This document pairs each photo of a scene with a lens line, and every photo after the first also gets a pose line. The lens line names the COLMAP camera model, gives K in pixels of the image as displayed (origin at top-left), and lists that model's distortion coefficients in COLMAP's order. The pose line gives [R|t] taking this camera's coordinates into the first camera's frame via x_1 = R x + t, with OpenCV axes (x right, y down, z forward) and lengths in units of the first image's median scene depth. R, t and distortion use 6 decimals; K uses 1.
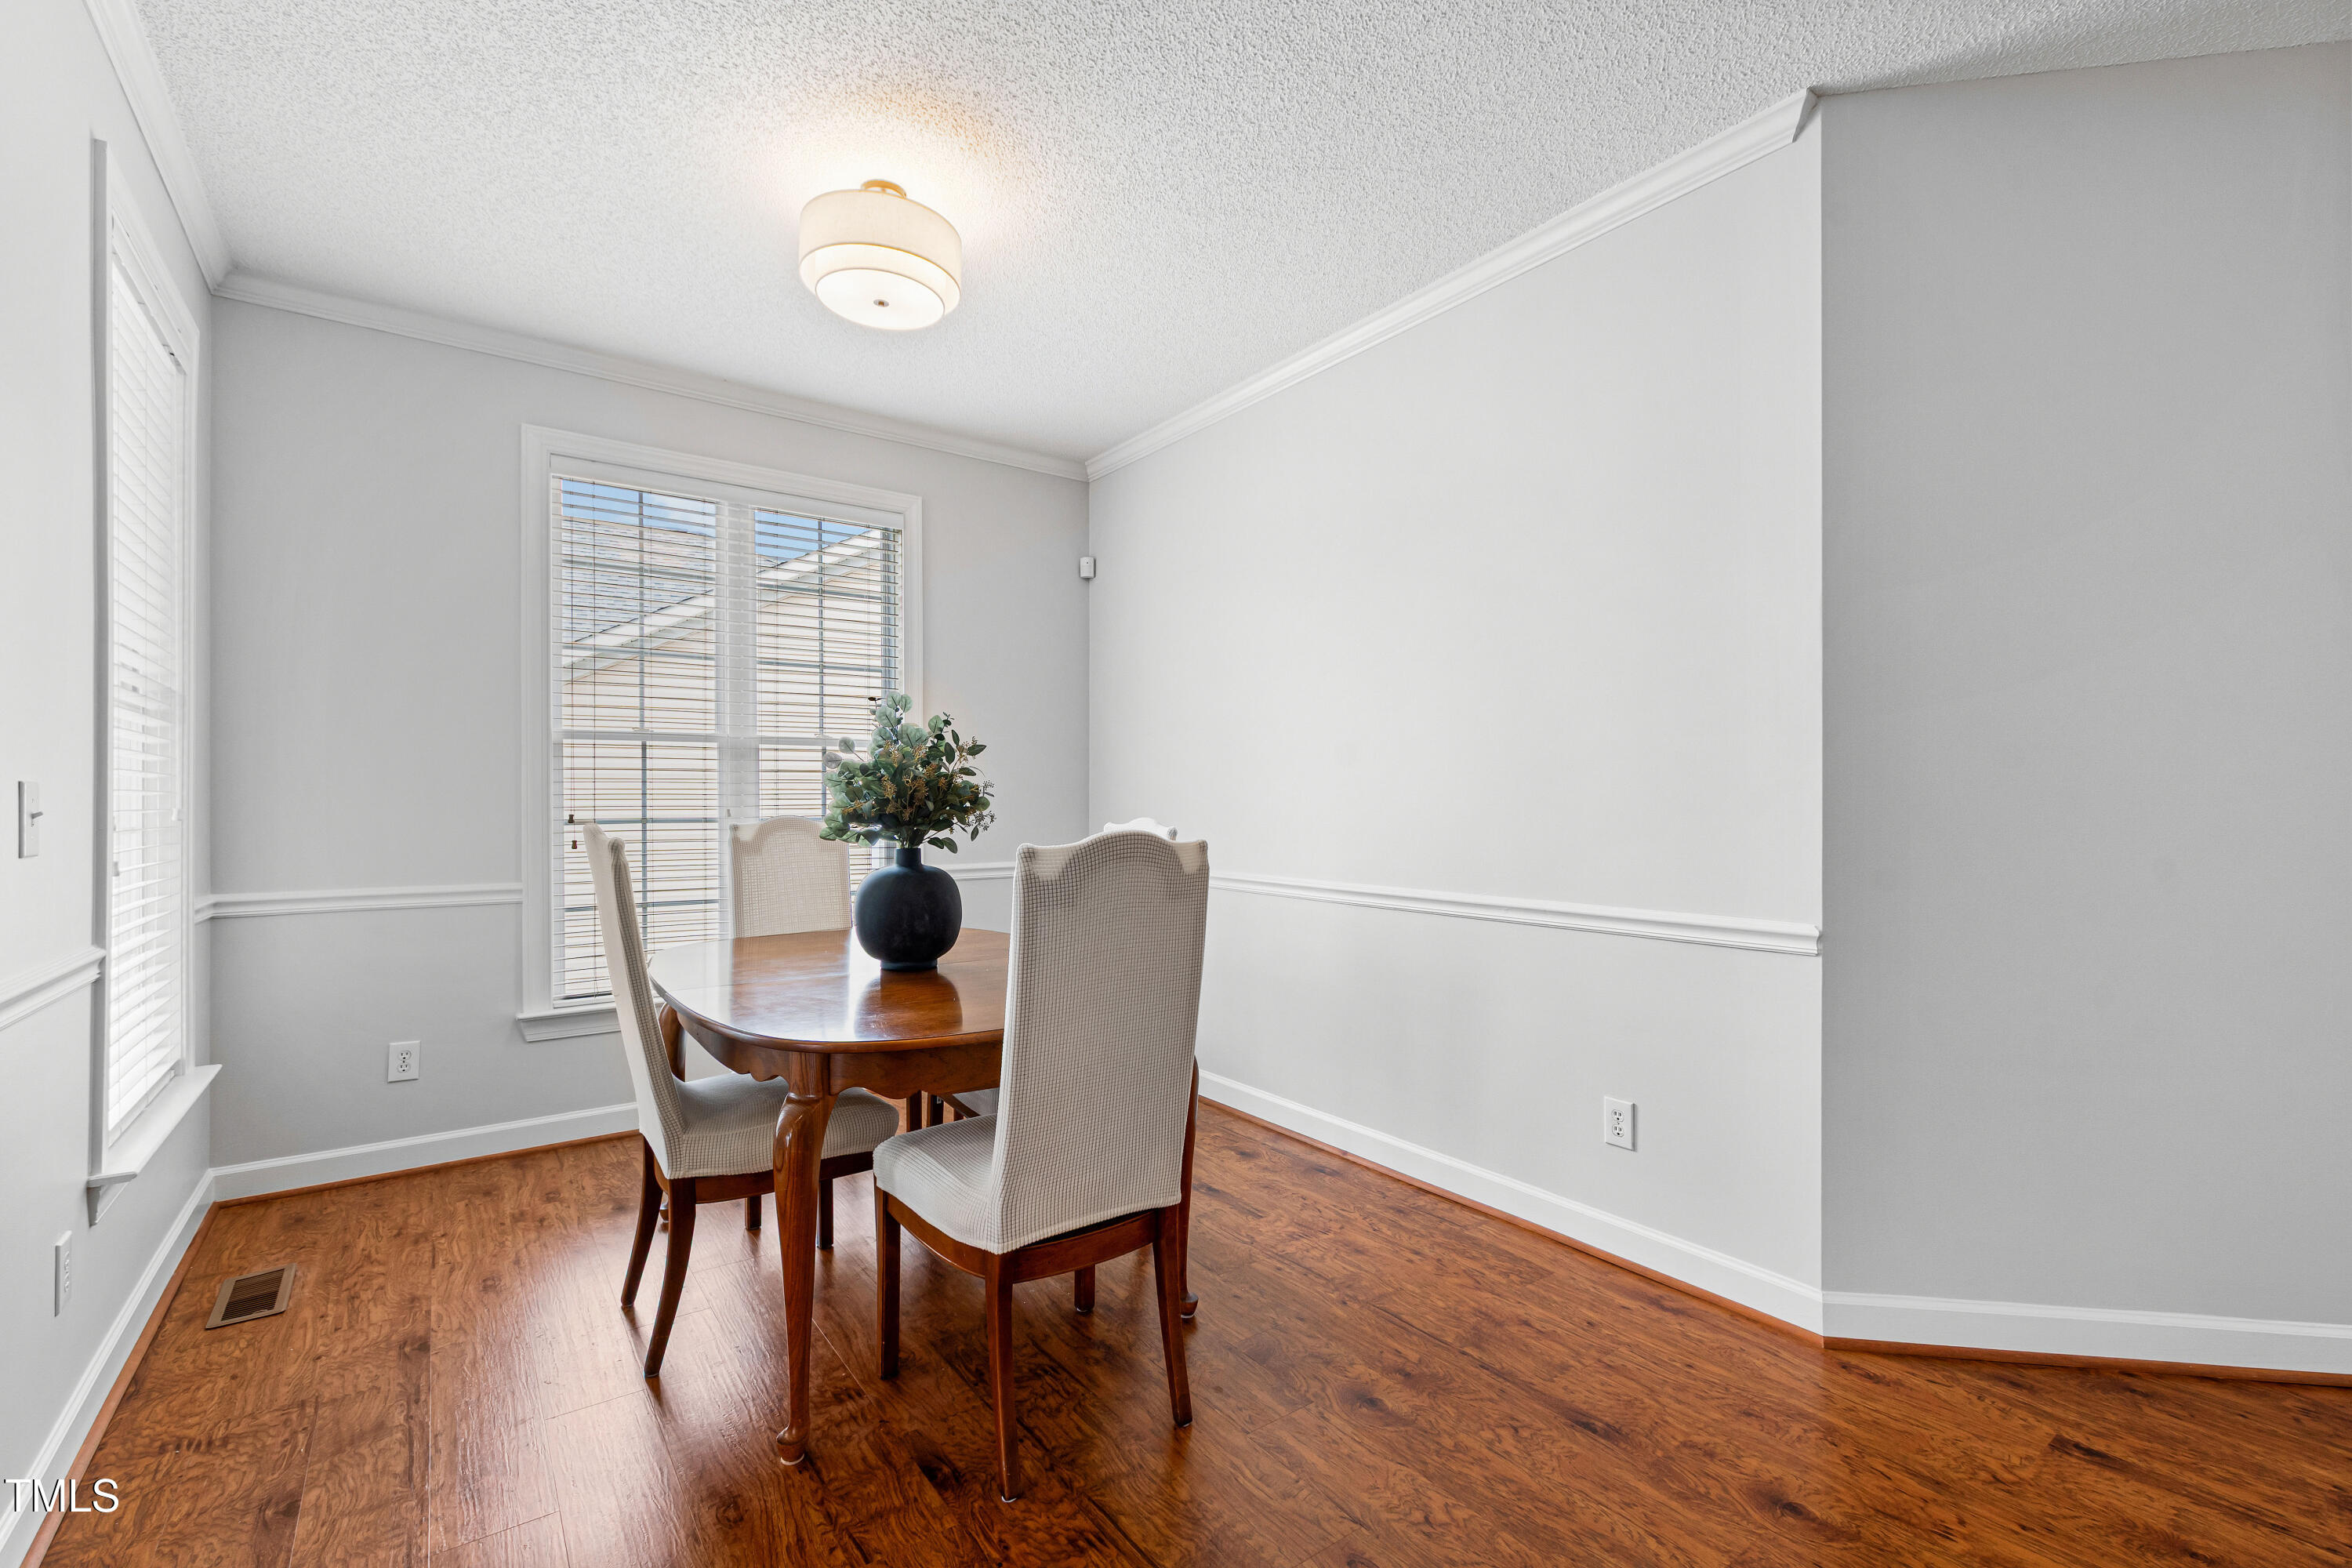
lens RADIAL K [[1018.6, 0, 1171.8], [0, 1018.6, 792.2], [0, 0, 1]] dist [0.002383, -0.000183]
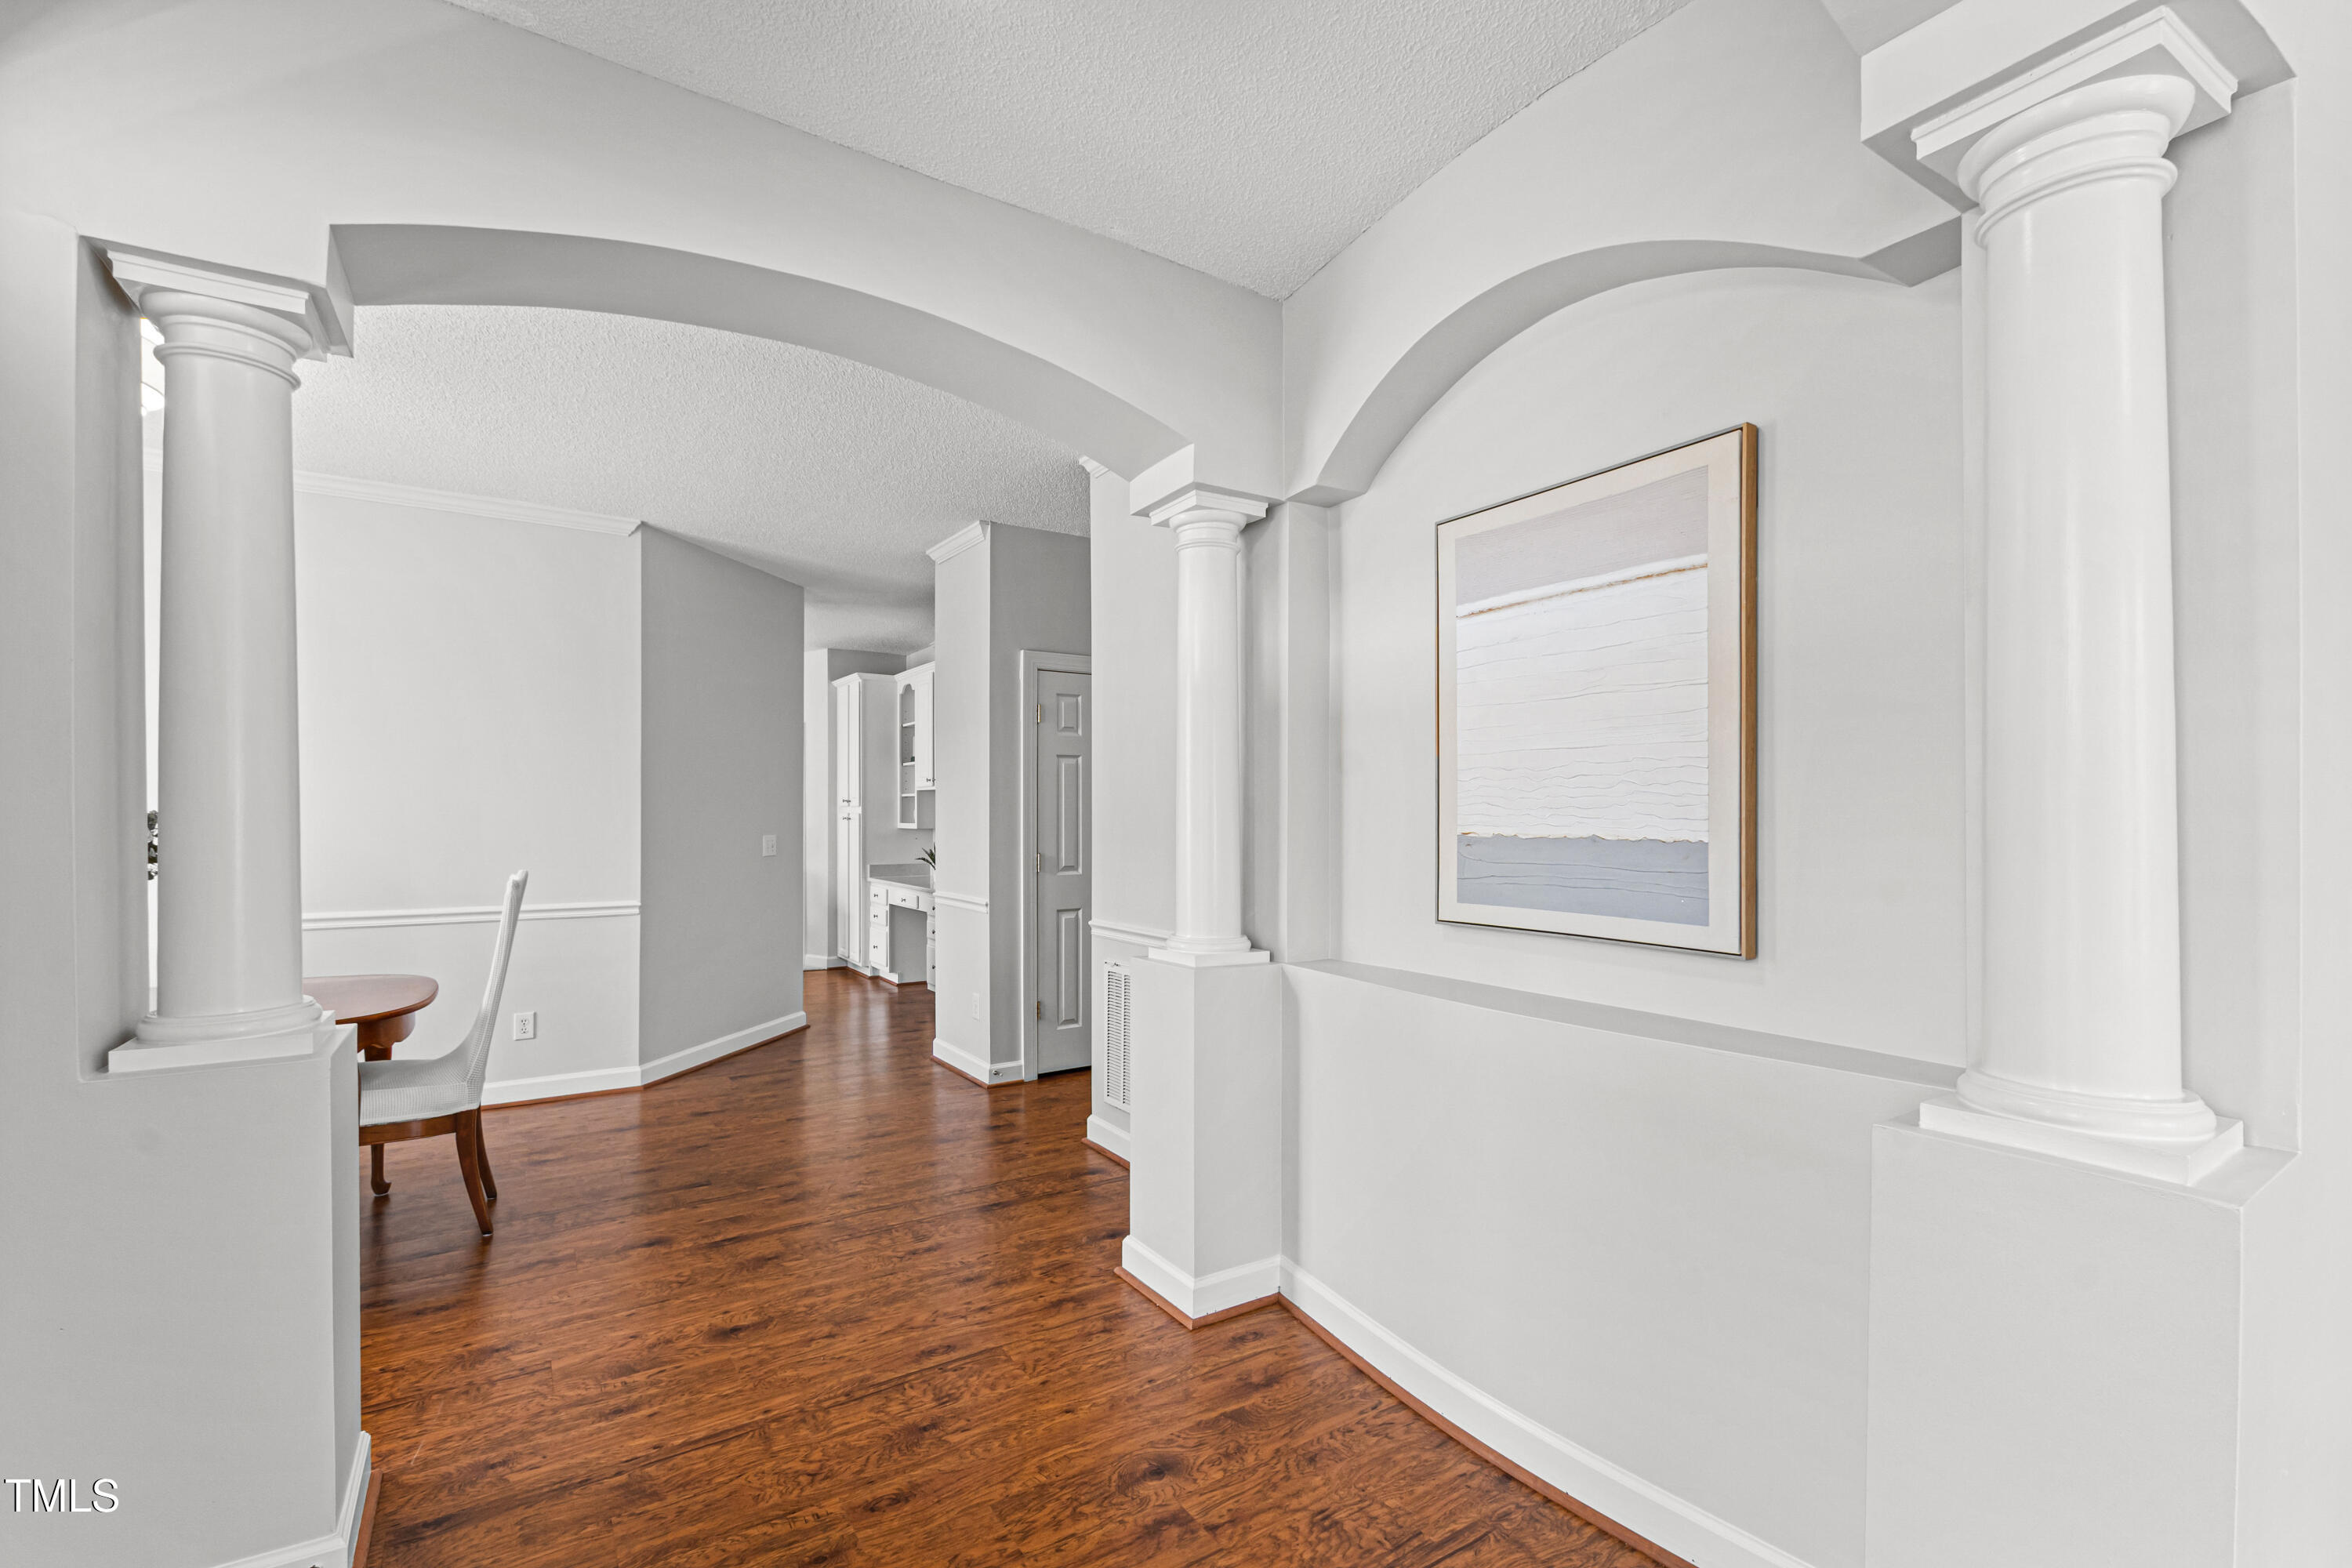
lens RADIAL K [[1018.6, 0, 1169.3], [0, 1018.6, 795.0], [0, 0, 1]] dist [0.002383, -0.000183]
pose [[0.069005, 0.009168, 0.997574, -1.490747], [-0.010805, 0.999906, -0.008442, -0.092765], [-0.997558, -0.010196, 0.069097, -0.292213]]
